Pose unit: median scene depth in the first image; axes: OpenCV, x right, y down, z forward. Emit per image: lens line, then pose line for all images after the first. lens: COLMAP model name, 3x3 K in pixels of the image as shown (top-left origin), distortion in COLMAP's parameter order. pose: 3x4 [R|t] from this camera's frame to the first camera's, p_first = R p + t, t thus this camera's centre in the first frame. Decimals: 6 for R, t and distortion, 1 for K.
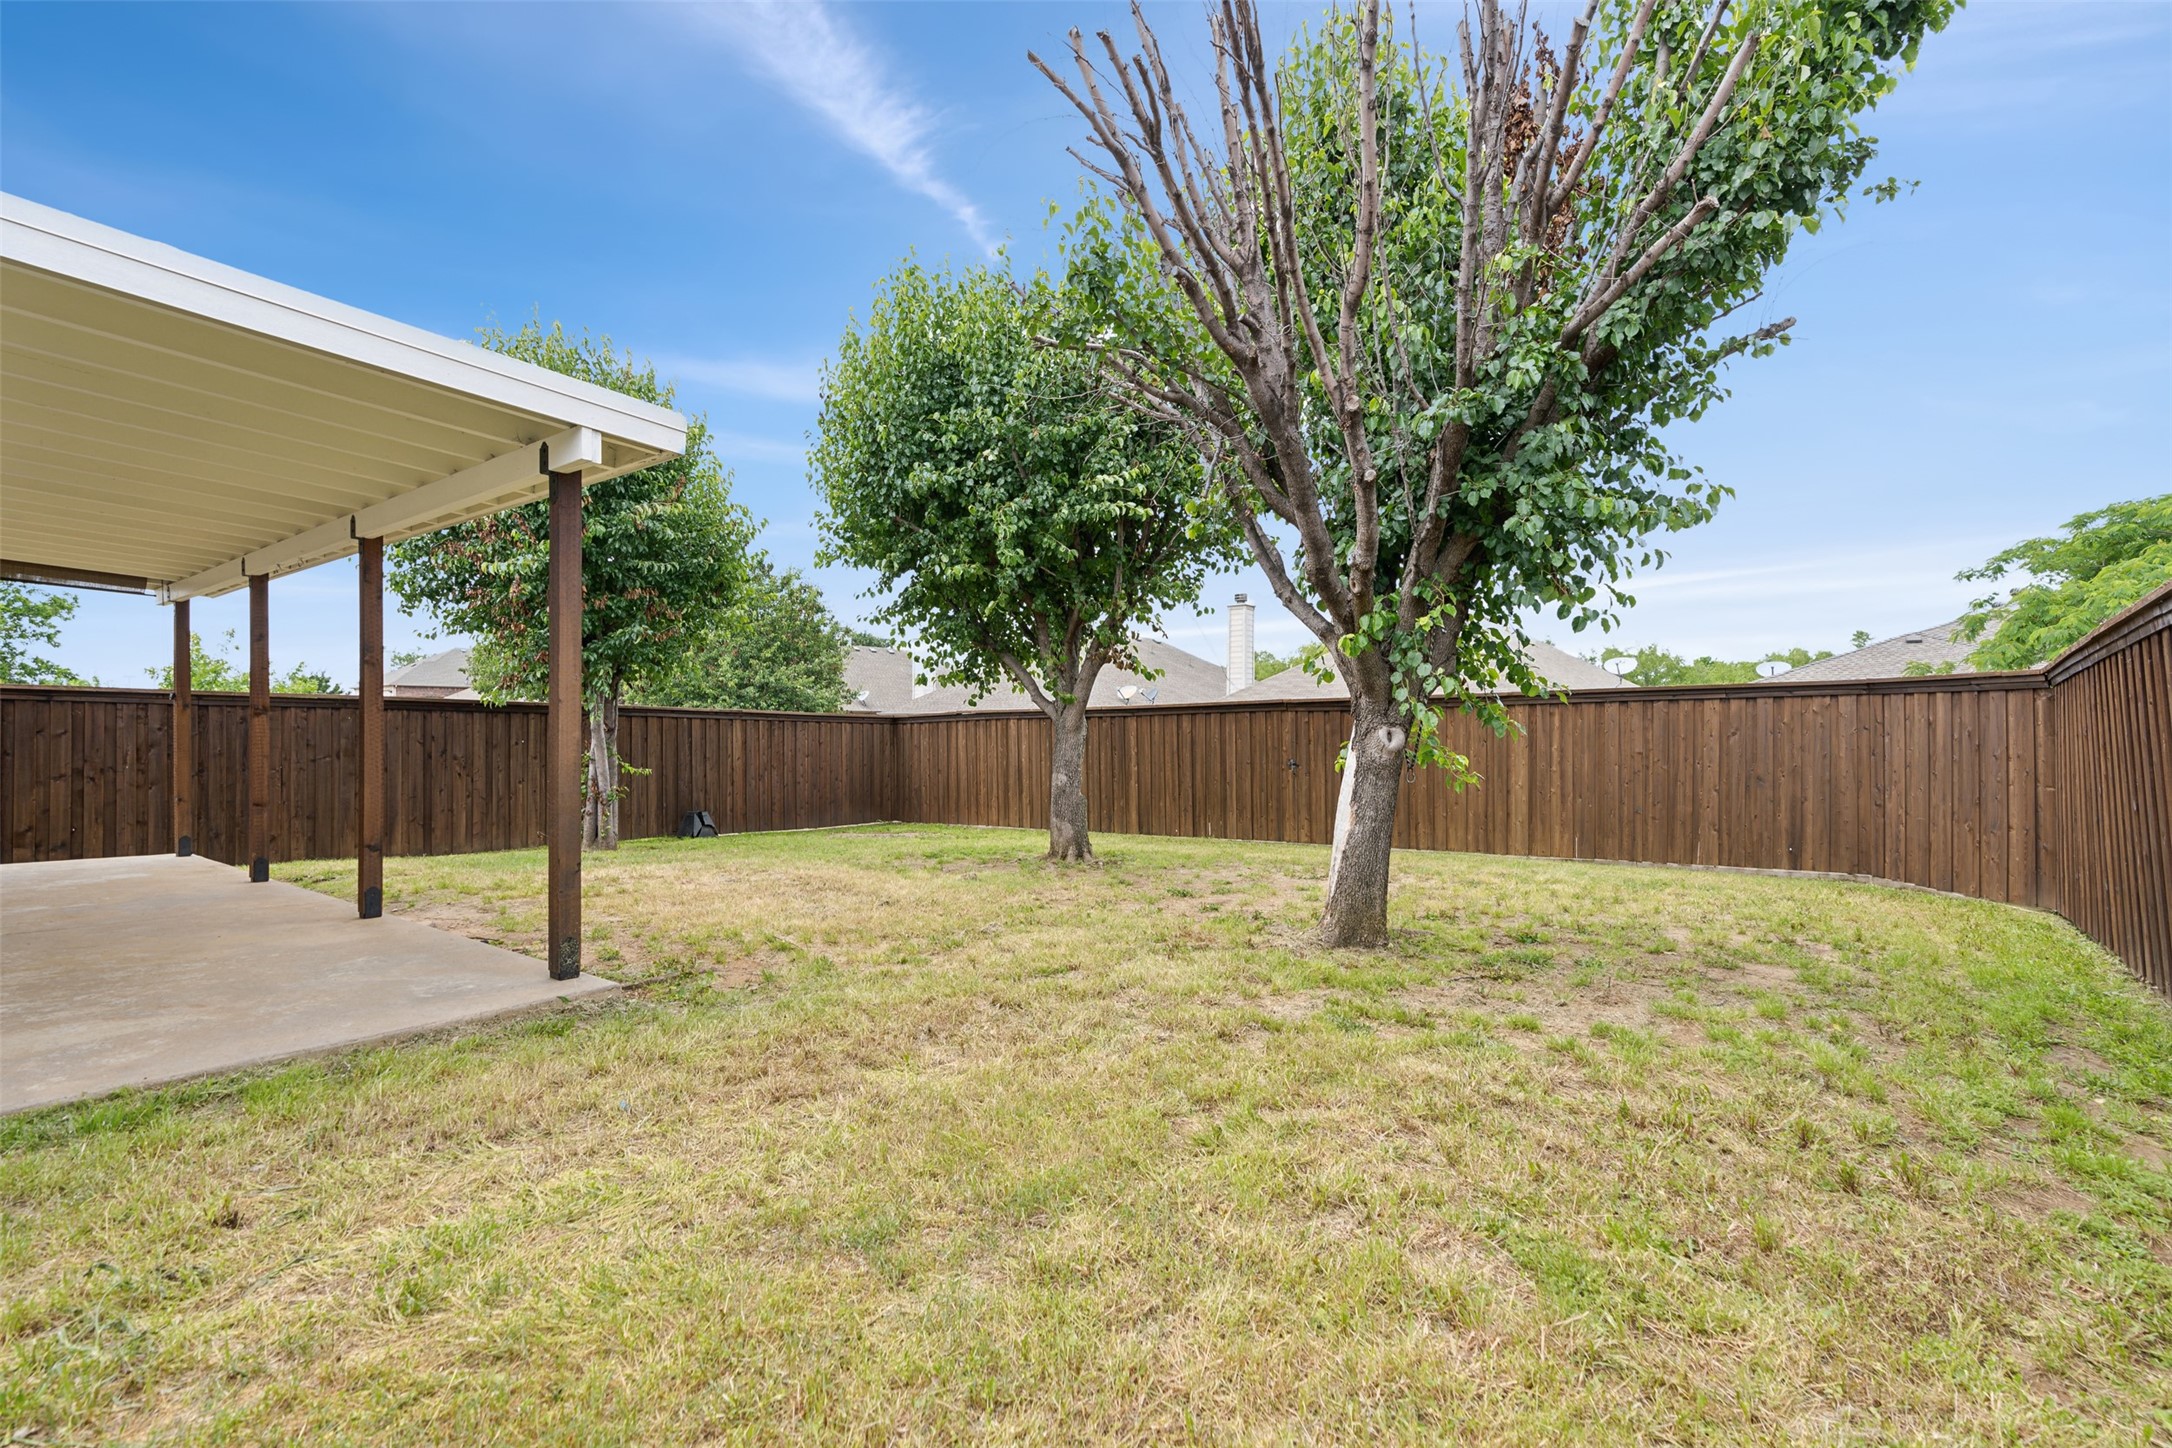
lens RADIAL K [[995.0, 0, 1086.6], [0, 995.0, 723.3], [0, 0, 1]] dist [-0.010228, 0.004516]
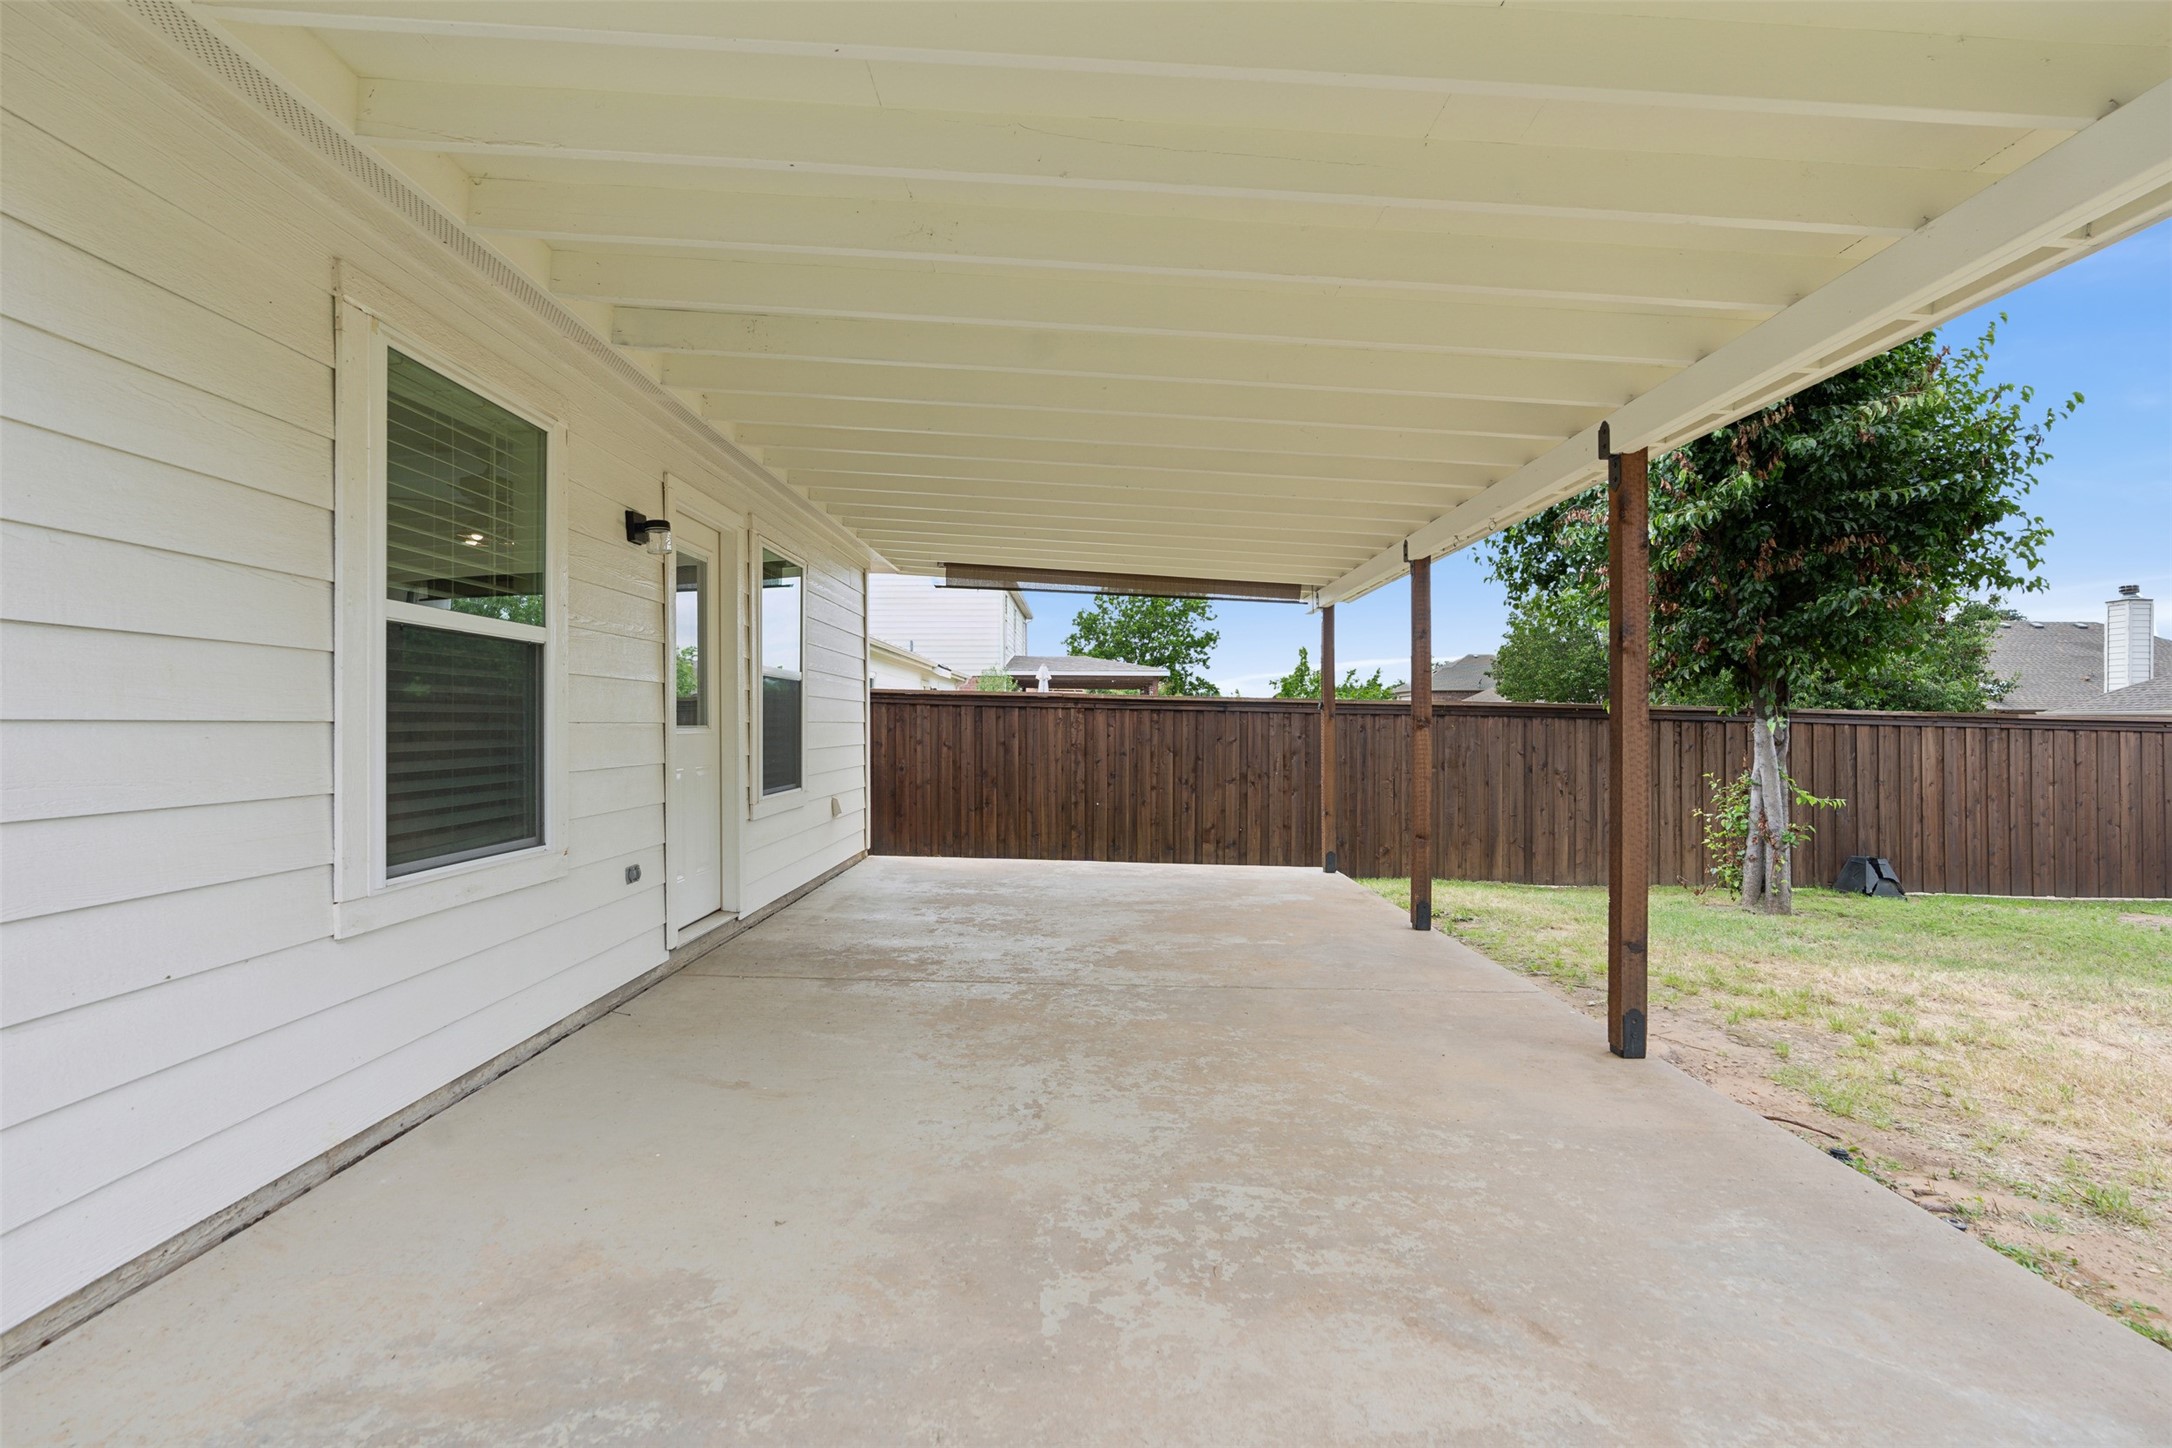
lens RADIAL K [[995.0, 0, 1080.5], [0, 995.0, 724.3], [0, 0, 1]] dist [-0.010228, 0.004516]
pose [[0.598247, 0.001669, -0.801310, -0.213396], [-0.001138, 0.999999, 0.001233, -0.007694], [0.801311, 0.000174, 0.598248, 0.172301]]
